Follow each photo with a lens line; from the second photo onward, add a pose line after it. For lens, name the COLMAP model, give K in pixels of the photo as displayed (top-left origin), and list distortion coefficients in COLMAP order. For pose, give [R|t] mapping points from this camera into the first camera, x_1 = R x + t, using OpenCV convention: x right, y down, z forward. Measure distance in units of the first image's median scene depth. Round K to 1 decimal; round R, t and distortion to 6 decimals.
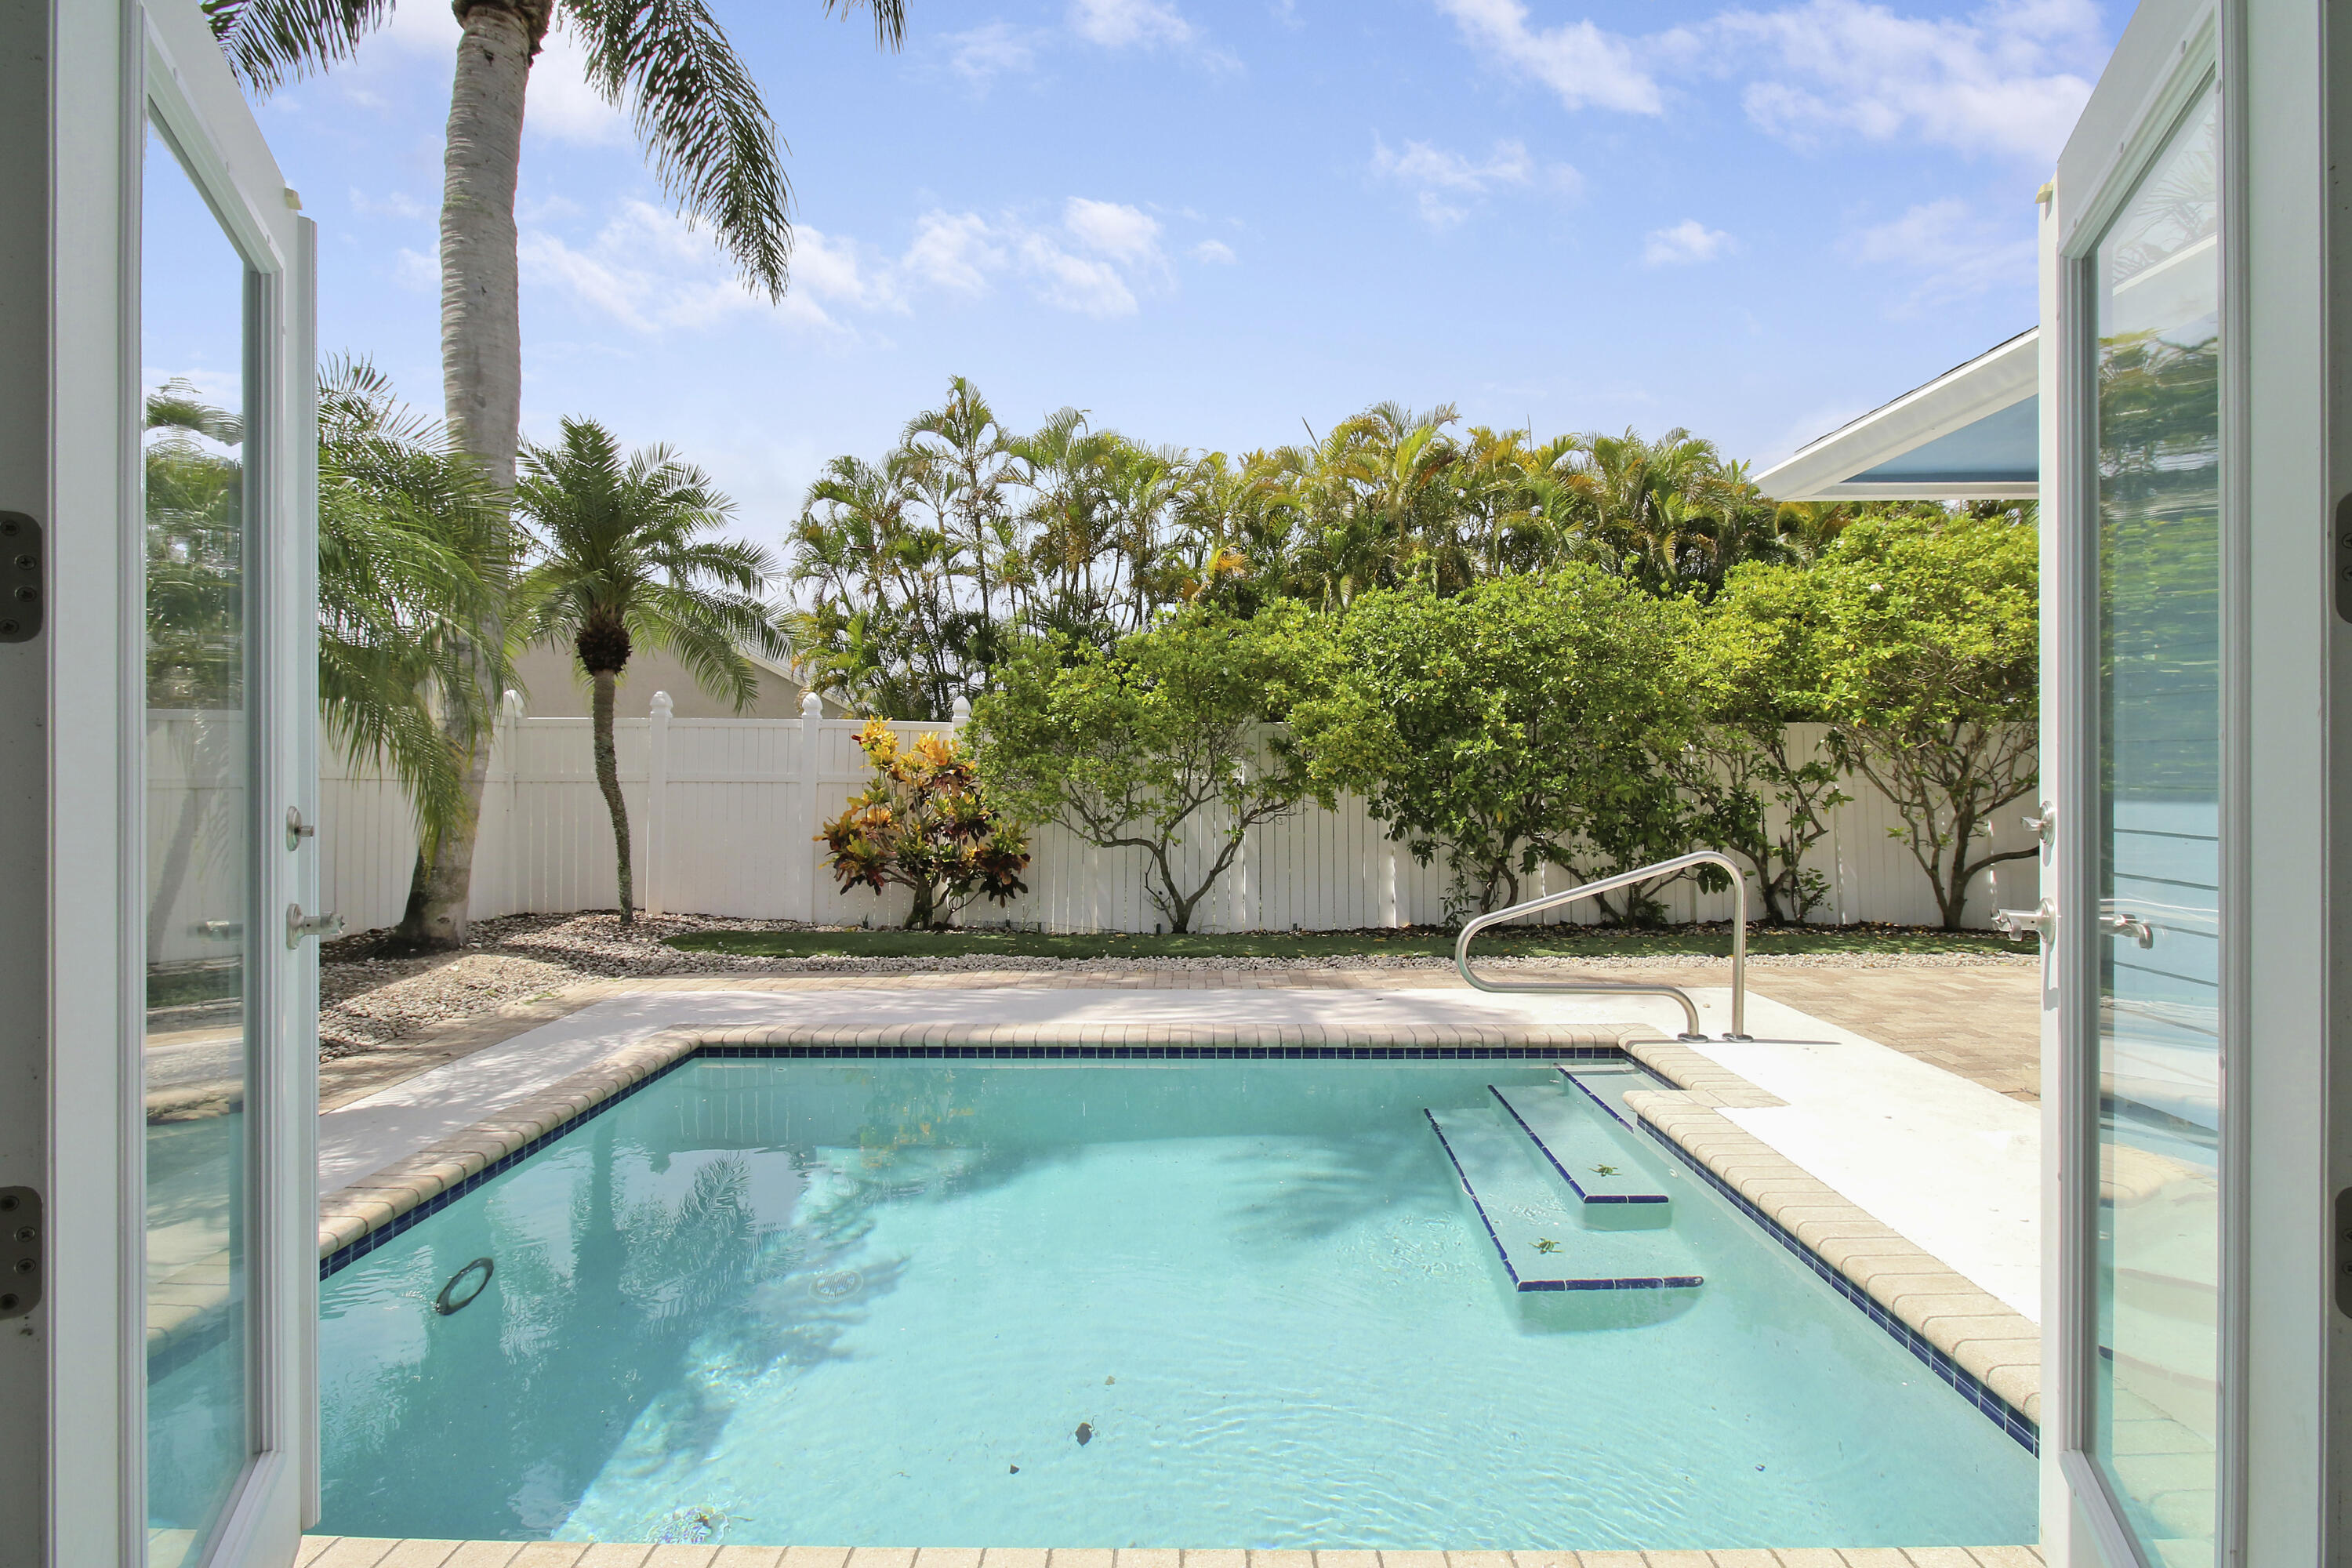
lens RADIAL K [[1099.8, 0, 1181.9], [0, 1099.8, 777.0], [0, 0, 1]] dist [-0.000523, -0.000014]
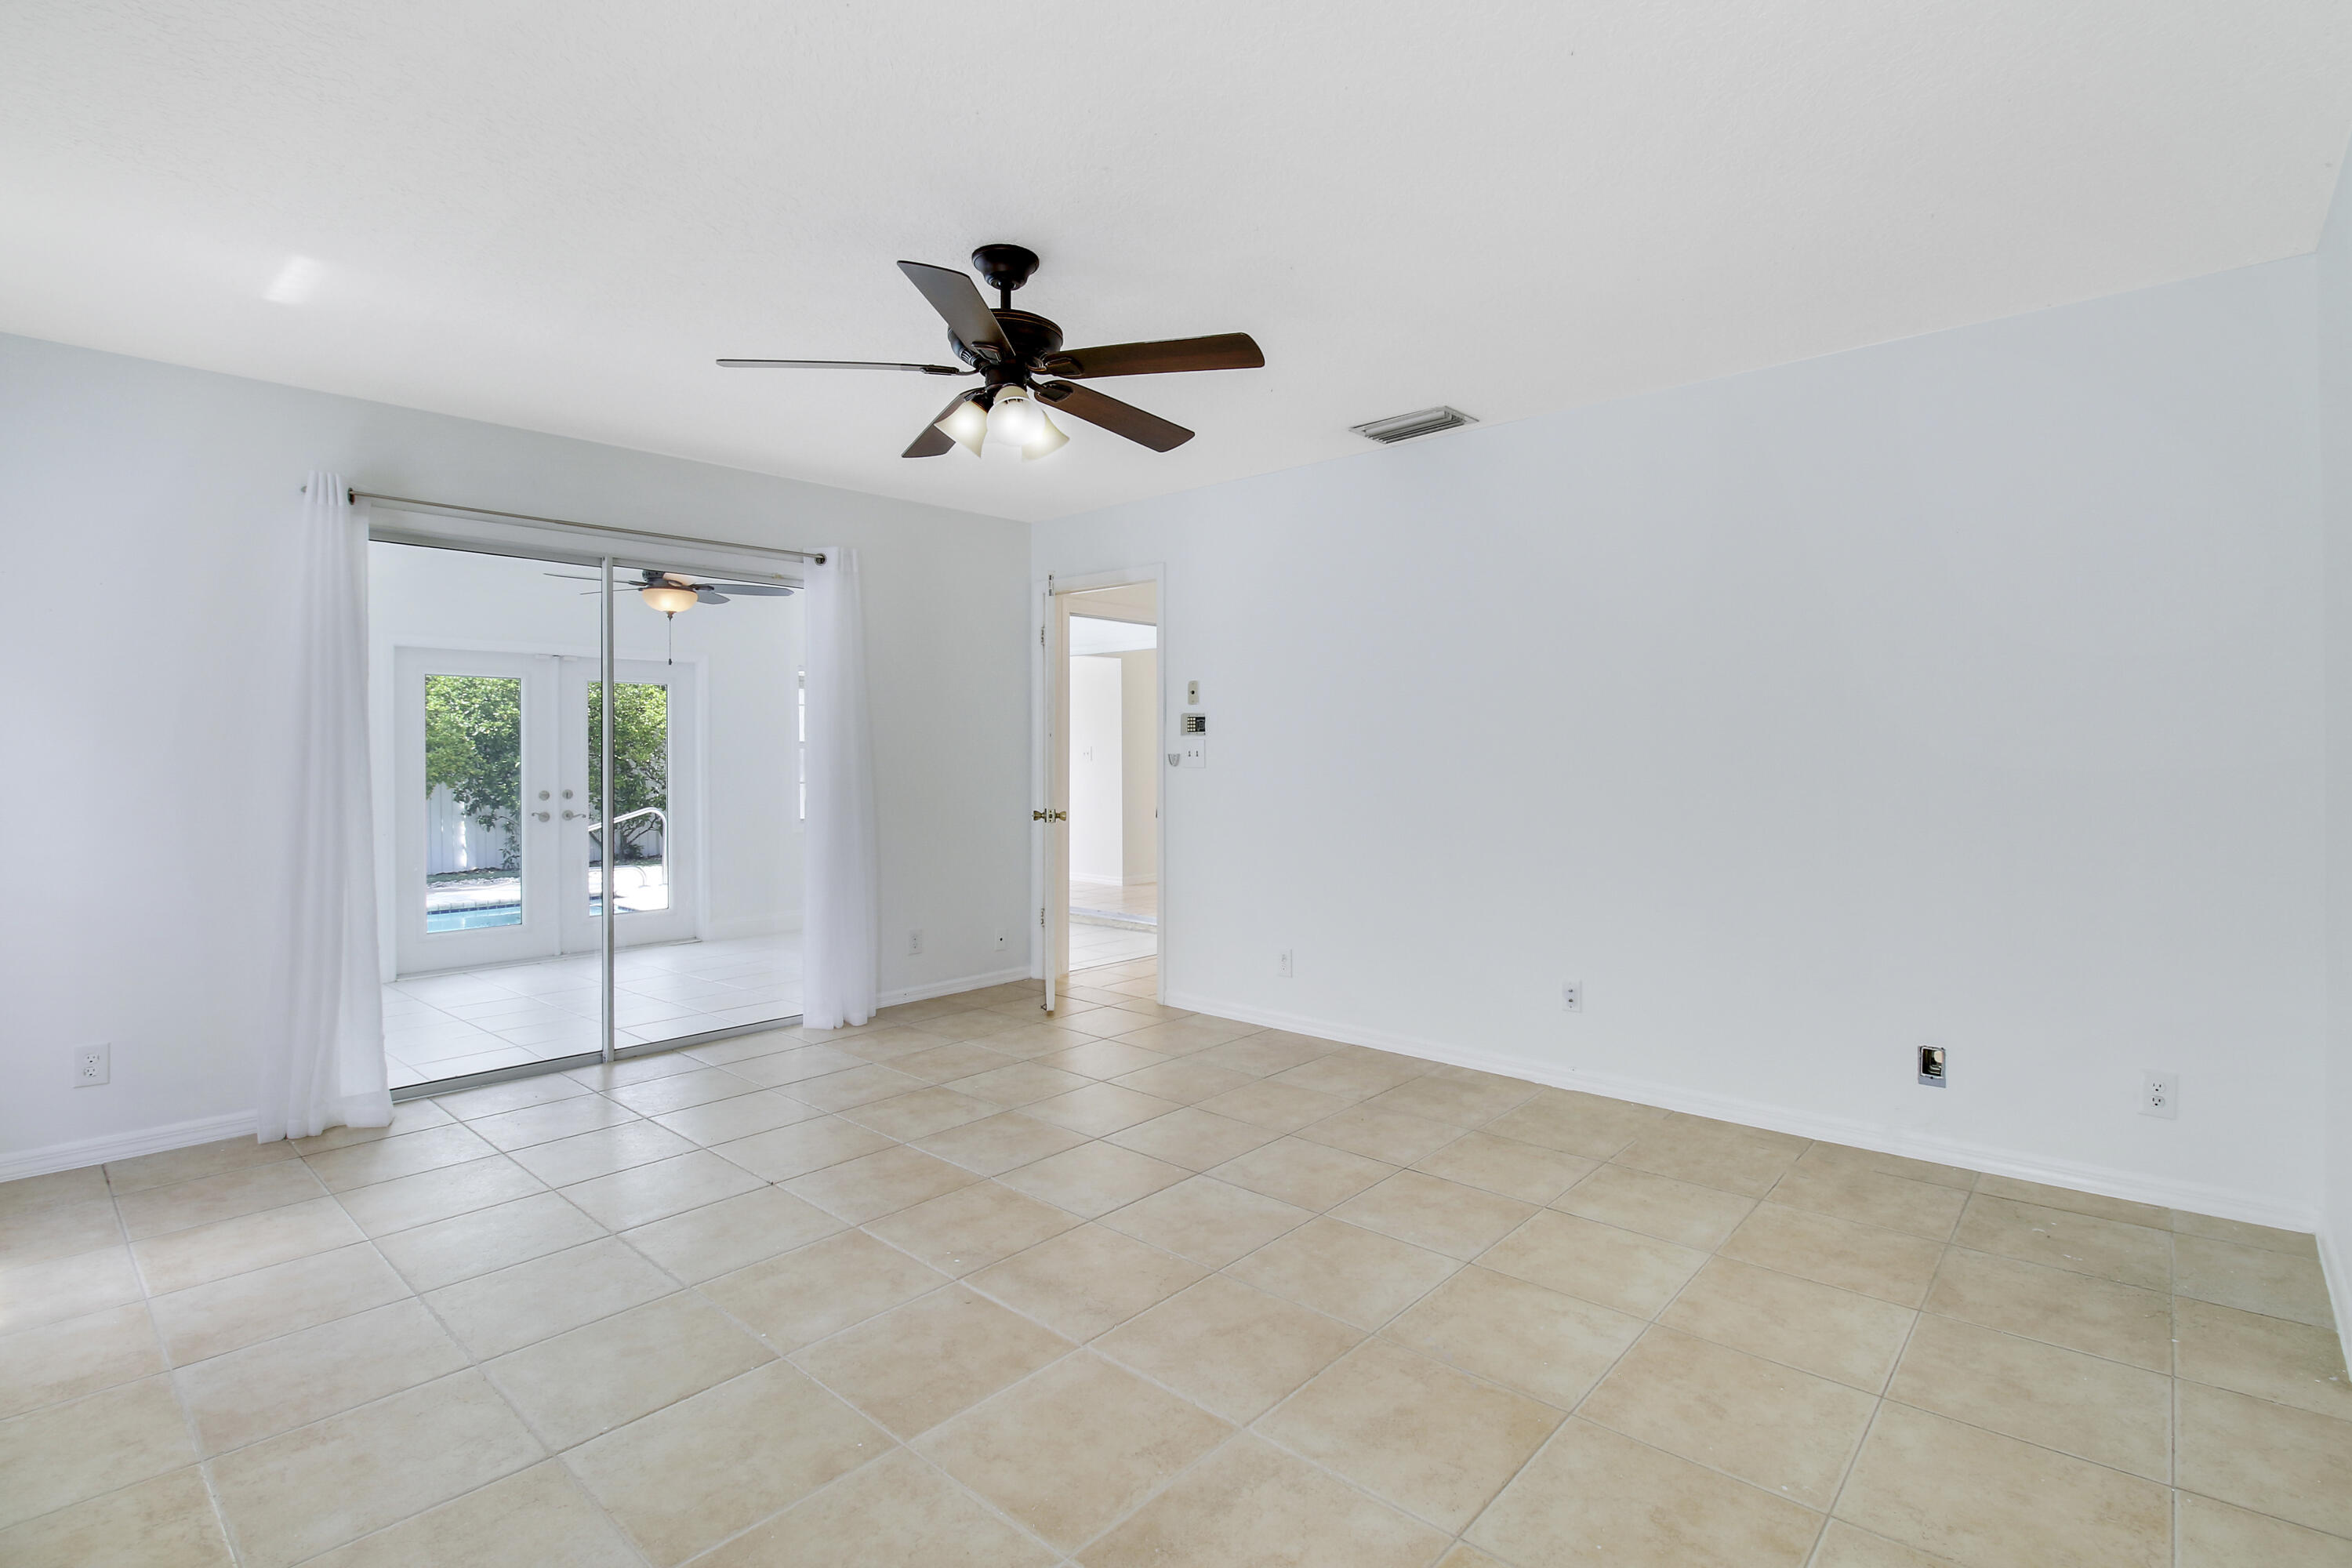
lens RADIAL K [[1094.0, 0, 1179.0], [0, 1094.0, 766.4], [0, 0, 1]] dist [0.001143, 0.000050]
pose [[0.666402, -0.004210, 0.745581, -0.327897], [0.001830, 0.999990, 0.004010, -0.019941], [-0.745591, -0.001308, 0.666403, -0.898075]]
